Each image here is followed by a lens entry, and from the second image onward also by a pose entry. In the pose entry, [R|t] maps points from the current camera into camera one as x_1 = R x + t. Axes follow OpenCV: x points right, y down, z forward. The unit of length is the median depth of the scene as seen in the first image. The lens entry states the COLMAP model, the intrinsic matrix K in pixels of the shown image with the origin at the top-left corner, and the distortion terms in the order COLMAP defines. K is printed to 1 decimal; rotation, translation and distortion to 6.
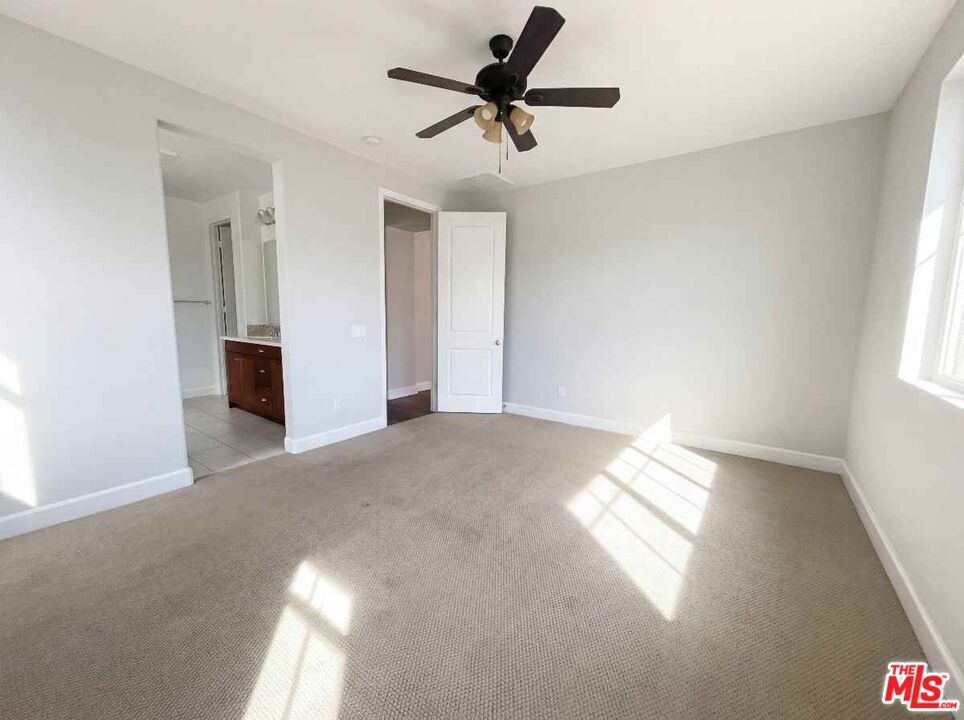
lens RADIAL K [[386.2, 0, 477.2], [0, 386.2, 359.9], [0, 0, 1]] dist [-0.002619, 0.000696]
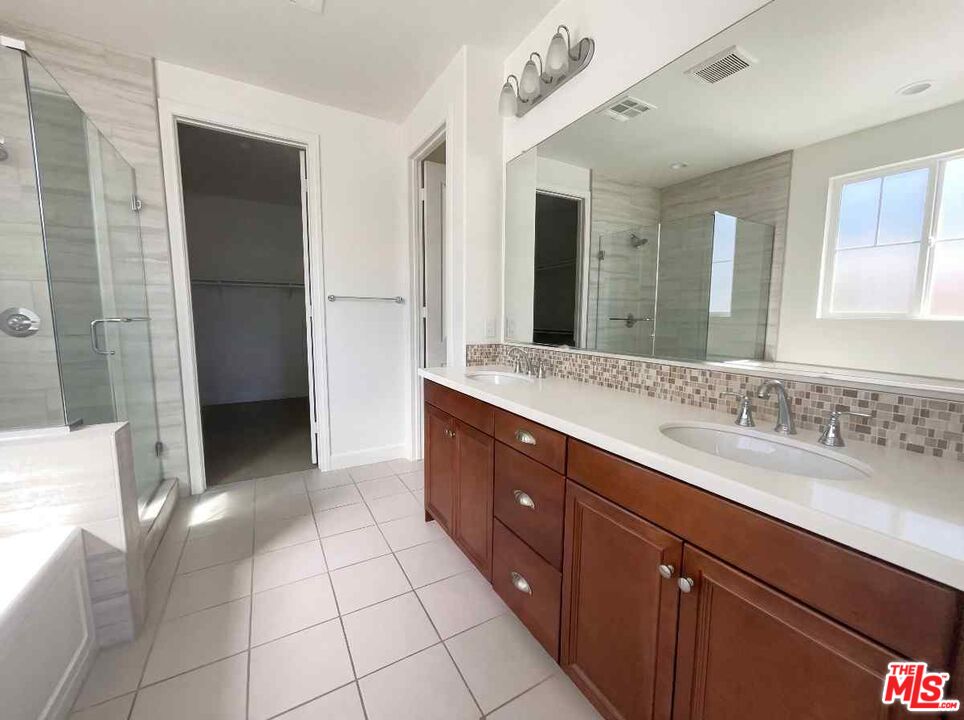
lens RADIAL K [[386.2, 0, 484.5], [0, 386.2, 359.3], [0, 0, 1]] dist [-0.002619, 0.000696]
pose [[0.916060, 0.037065, -0.399326, -0.387593], [-0.044605, 0.998959, -0.009604, -0.067980], [0.398554, 0.026610, 0.916759, 0.579797]]
